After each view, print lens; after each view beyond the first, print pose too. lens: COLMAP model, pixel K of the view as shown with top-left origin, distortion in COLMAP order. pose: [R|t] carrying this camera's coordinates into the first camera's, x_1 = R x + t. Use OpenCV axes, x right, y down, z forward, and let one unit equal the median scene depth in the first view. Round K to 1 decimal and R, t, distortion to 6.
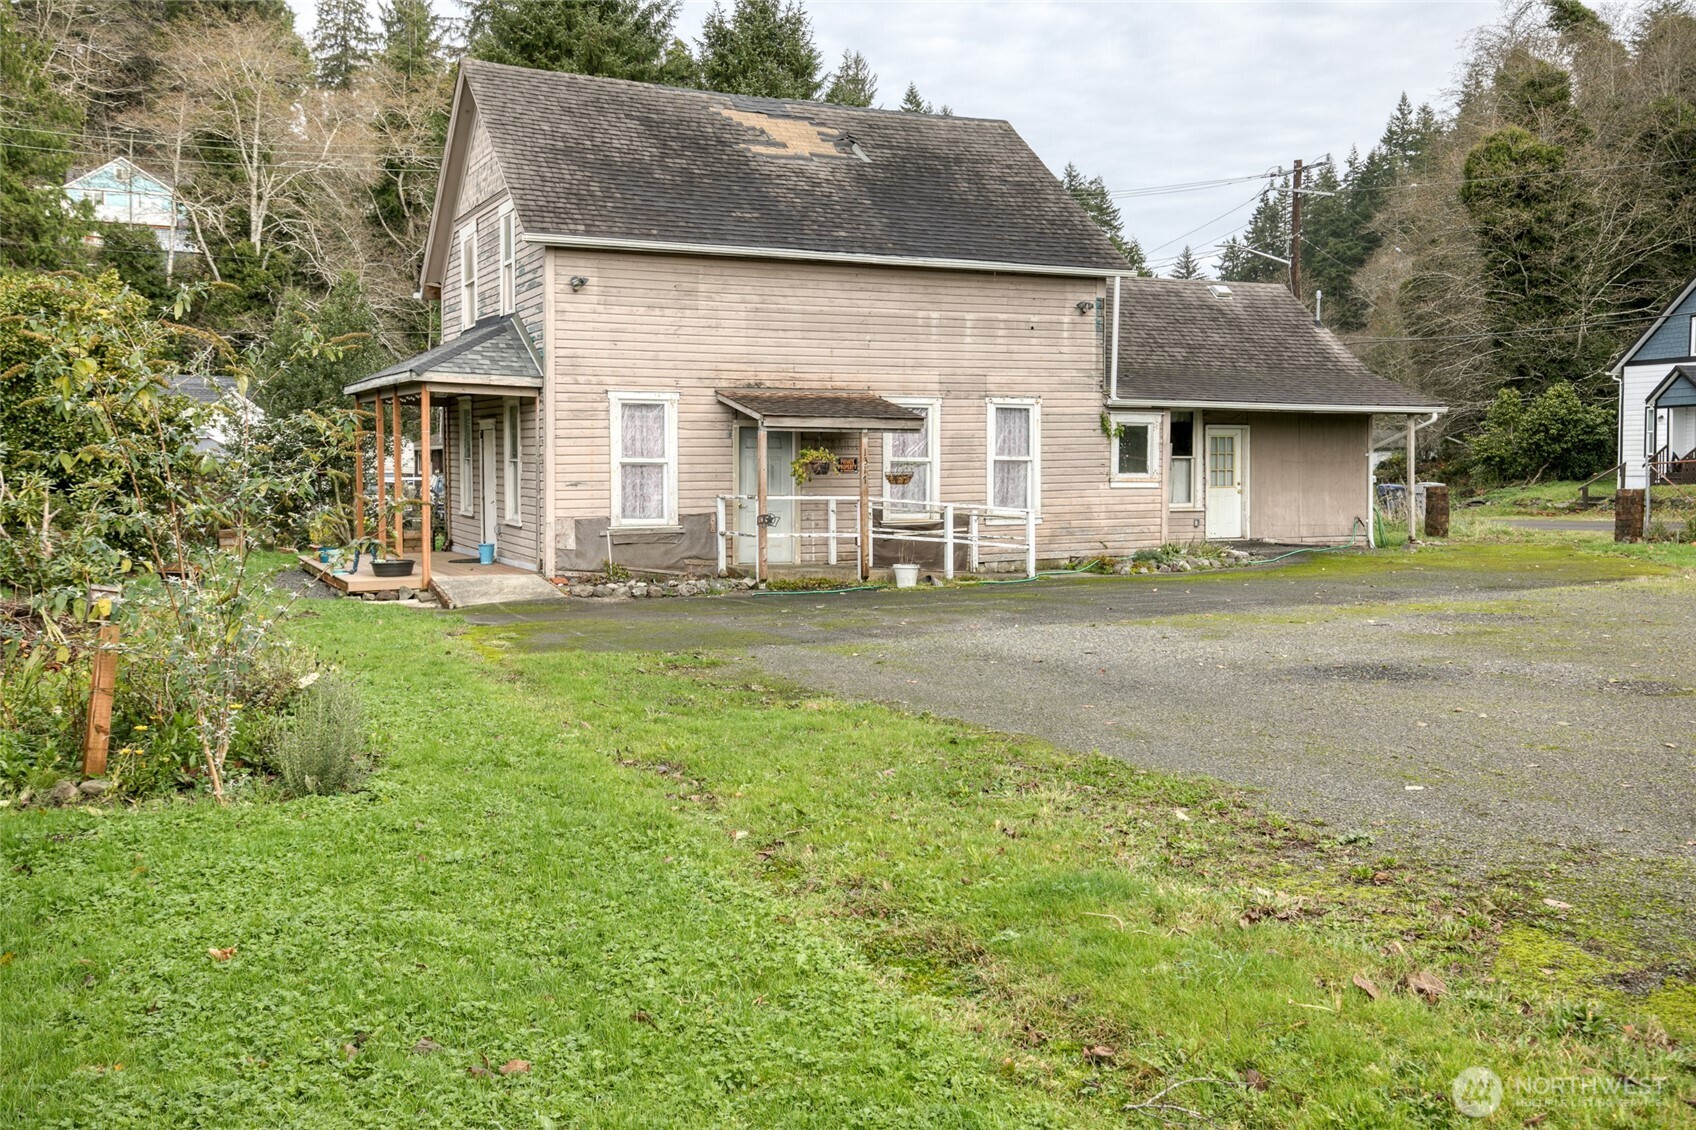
lens RADIAL K [[1522.1, 0, 847.8], [0, 1522.1, 534.0], [0, 0, 1]] dist [0.040503, 0.013681]
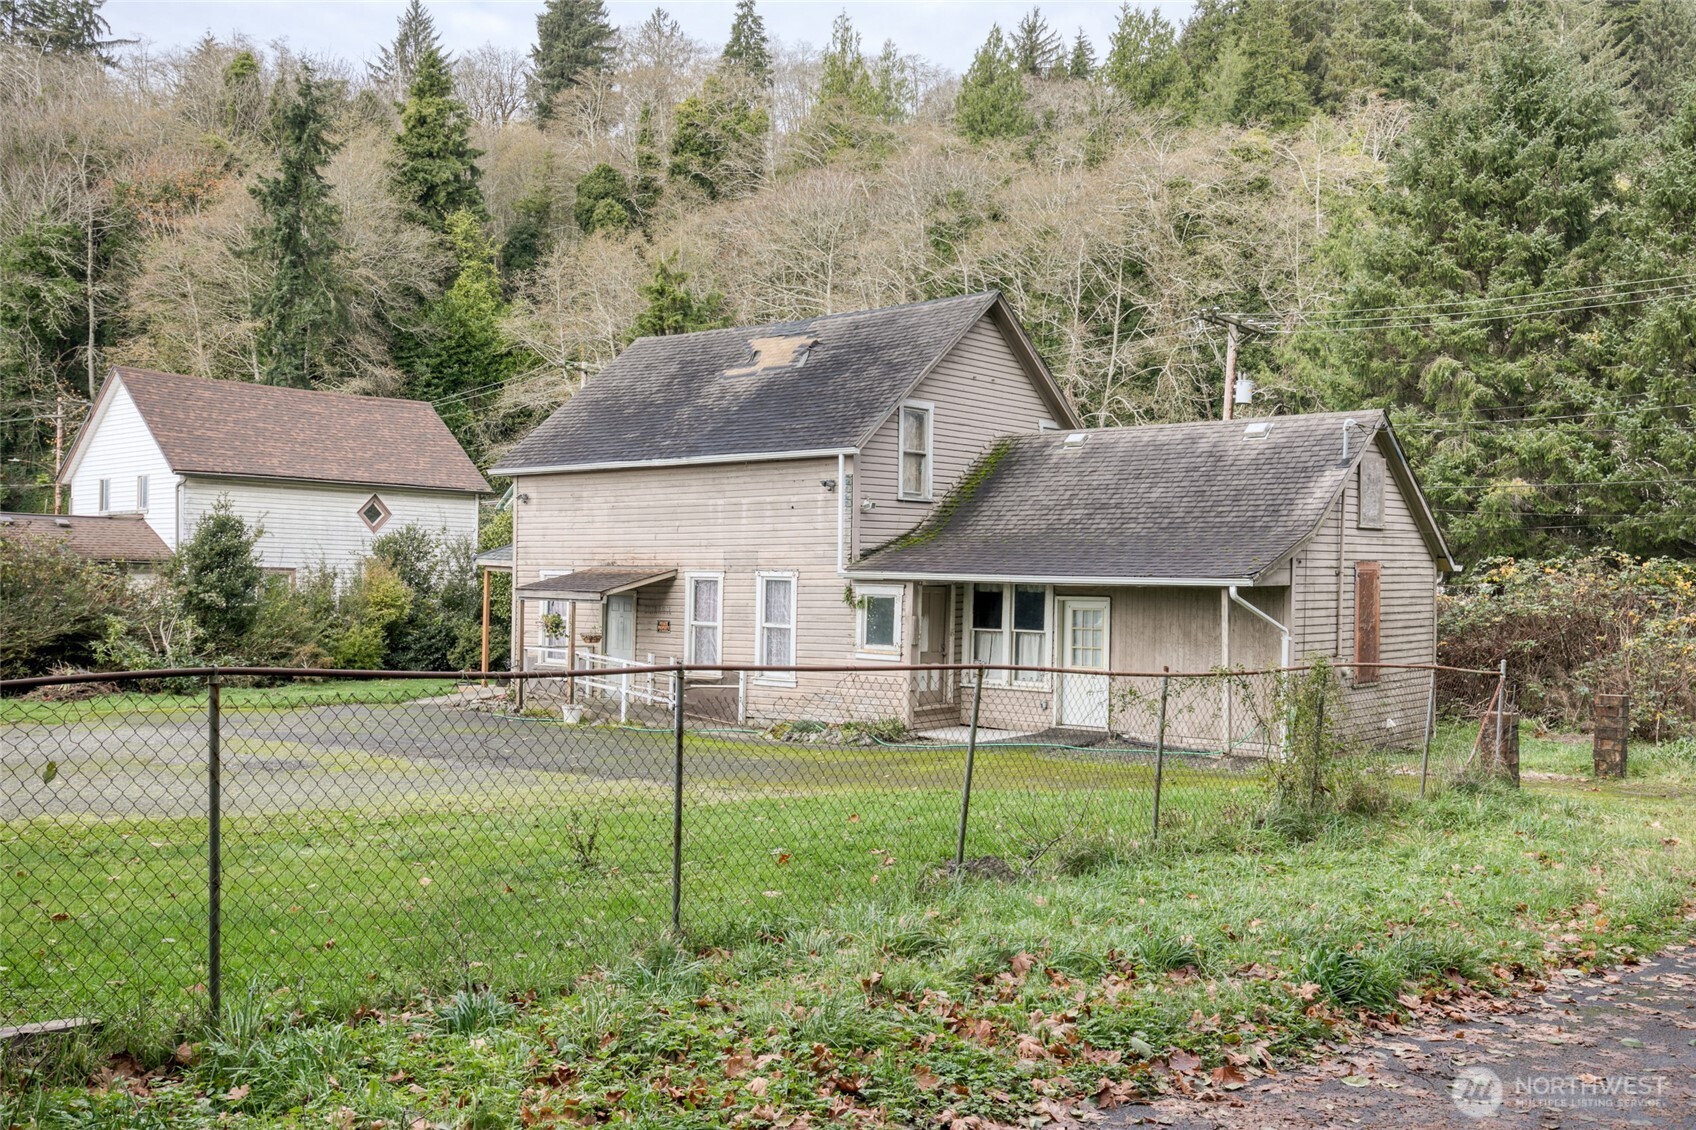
lens RADIAL K [[1571.6, 0, 848.0], [0, 1571.6, 565.0], [0, 0, 1]] dist [0.037046, 0.005227]
pose [[0.390011, -0.000015, -0.920810, 1.178092], [-0.056768, 0.998097, -0.024060, -0.069201], [0.919058, 0.061657, 0.389269, 0.601692]]
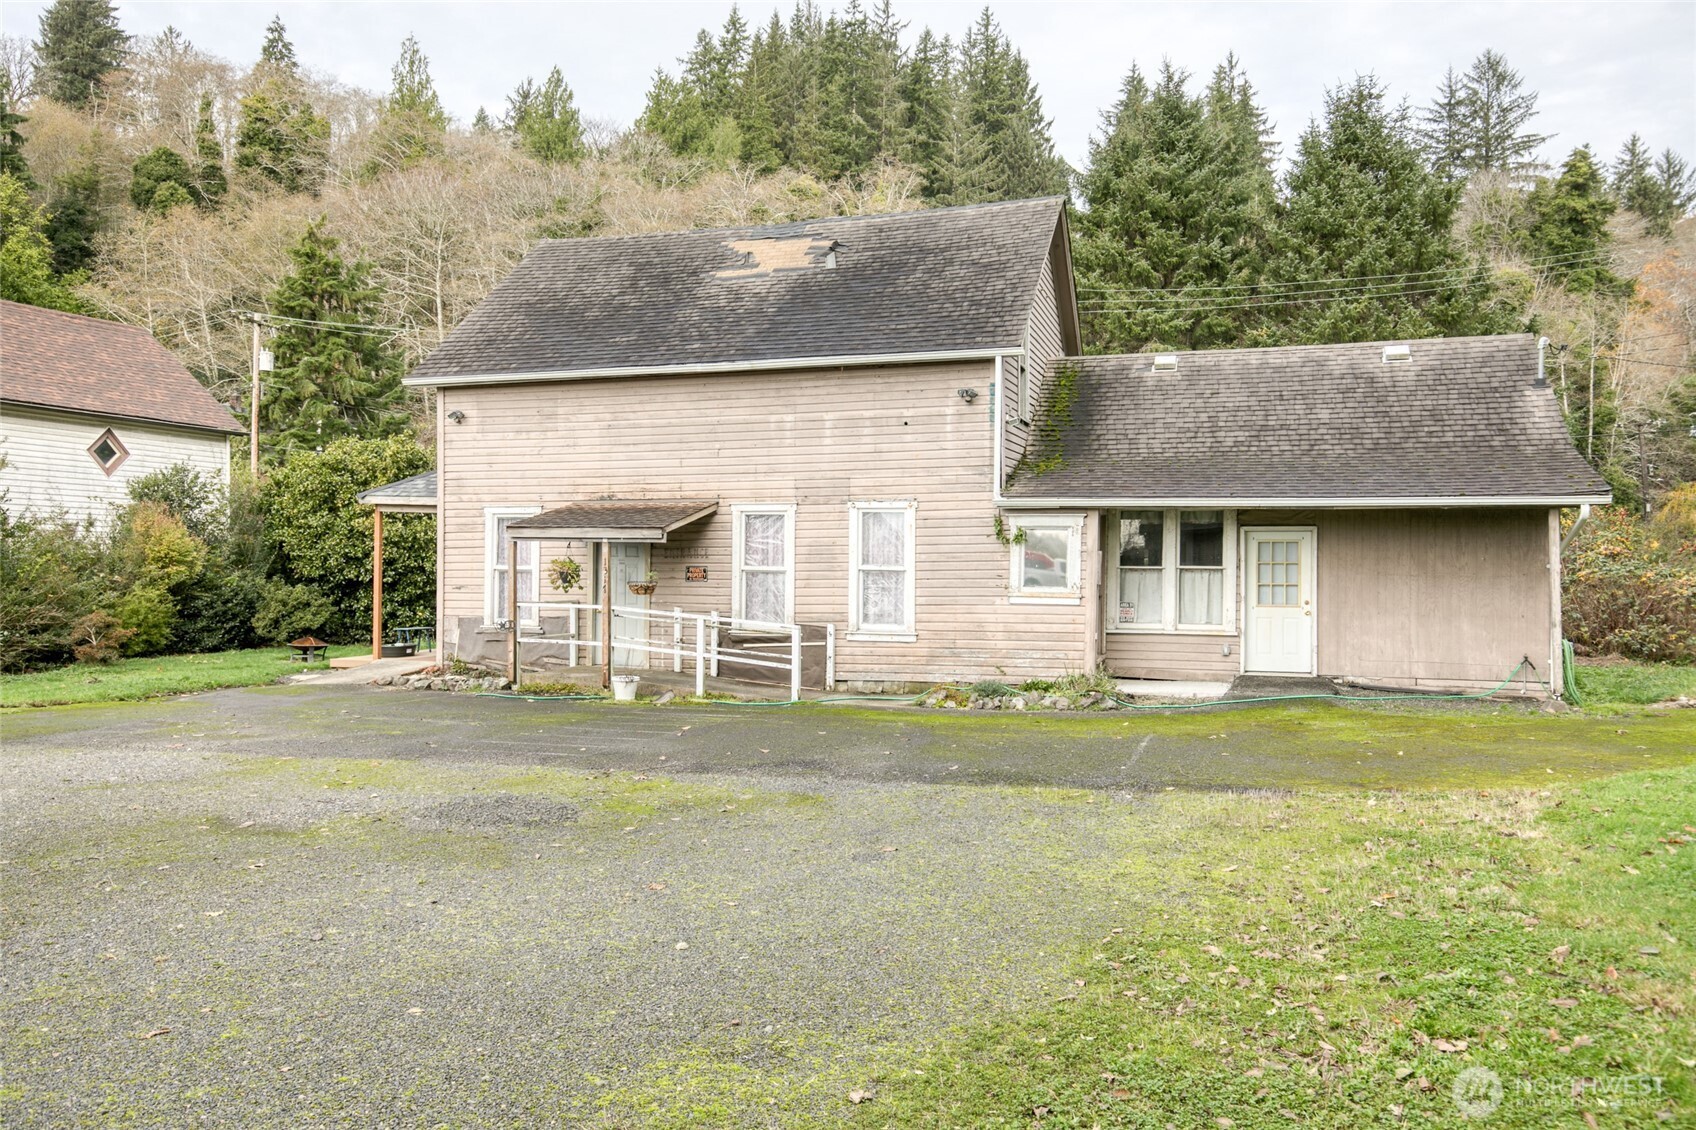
lens RADIAL K [[1224.8, 0, 848.0], [0, 1224.8, 565.0], [0, 0, 1]] dist [0.004711, 0.006512]
pose [[0.722642, 0.008005, -0.691176, 0.598020], [-0.037010, 0.998947, -0.027125, -0.030918], [0.690231, 0.045183, 0.722177, 0.459608]]
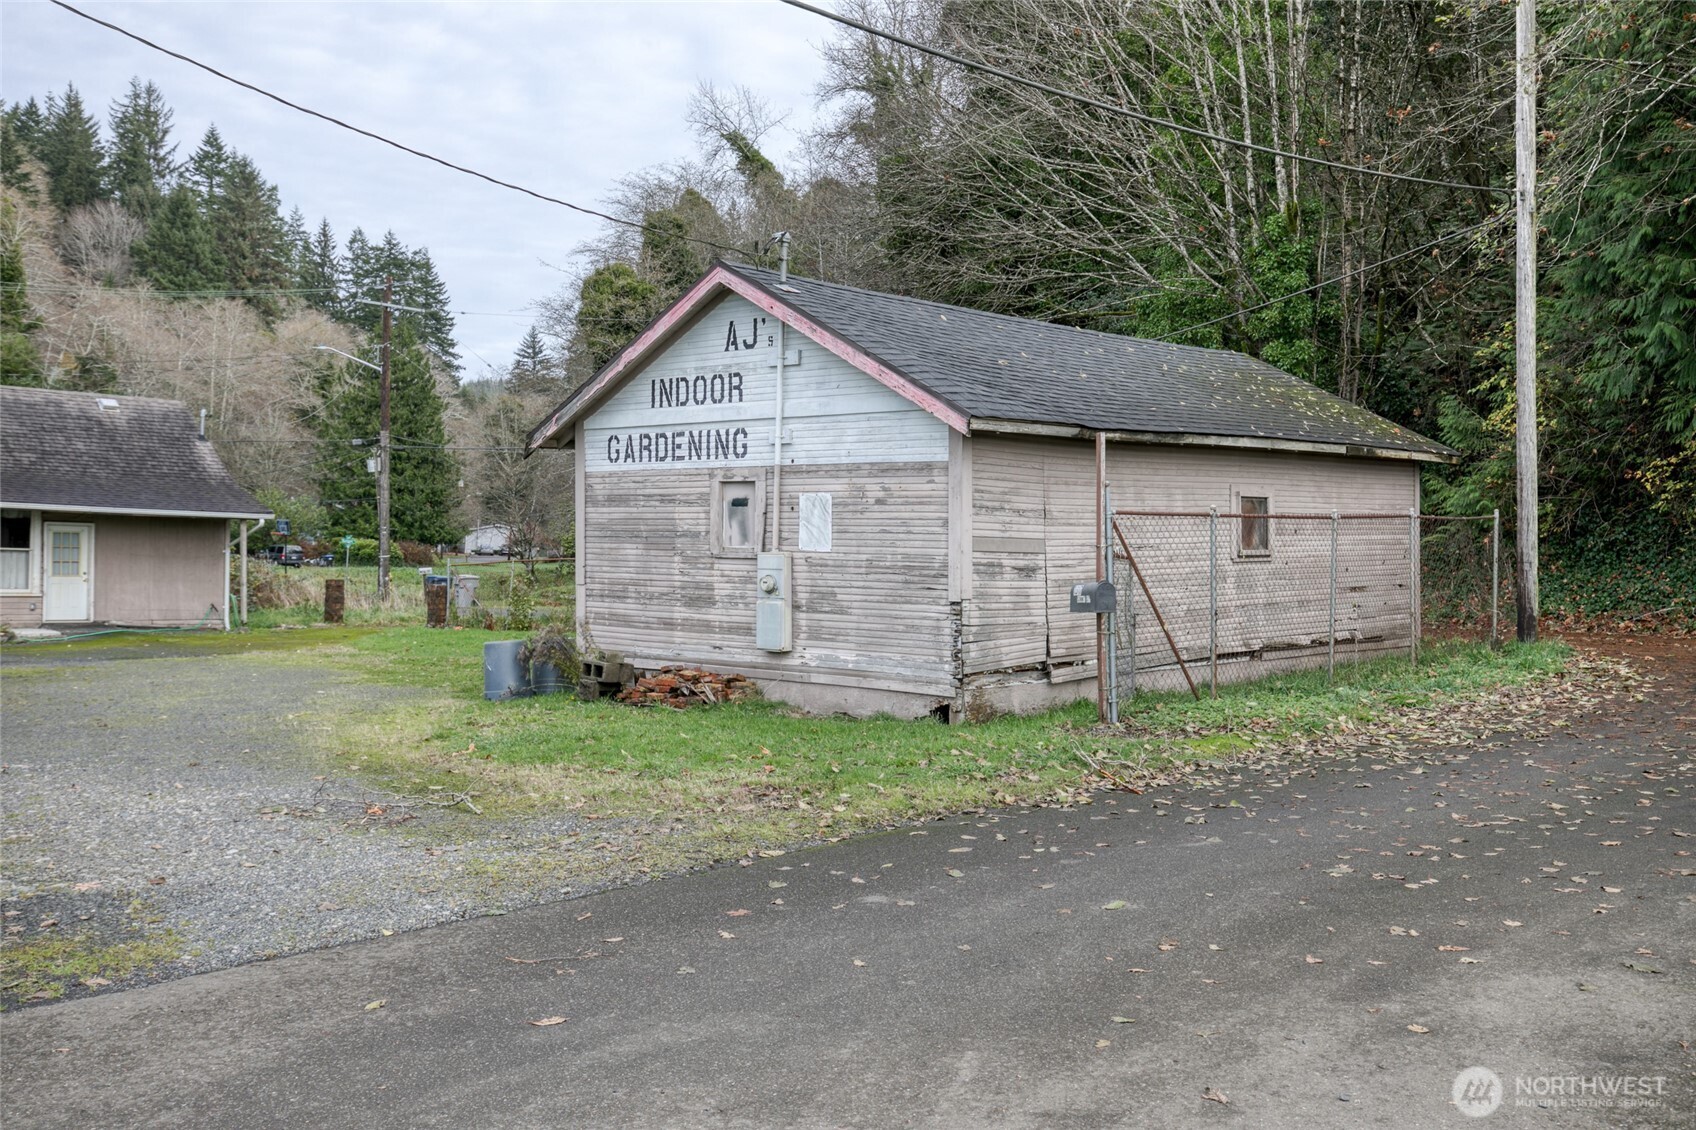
lens RADIAL K [[1621.6, 0, 848.0], [0, 1621.6, 565.0], [0, 0, 1]] dist [0.049314, 0.015492]
pose [[0.925448, 0.023492, 0.378147, 0.372918], [-0.010157, 0.999255, -0.037220, 0.001273], [-0.378739, 0.030605, 0.924997, -0.428526]]
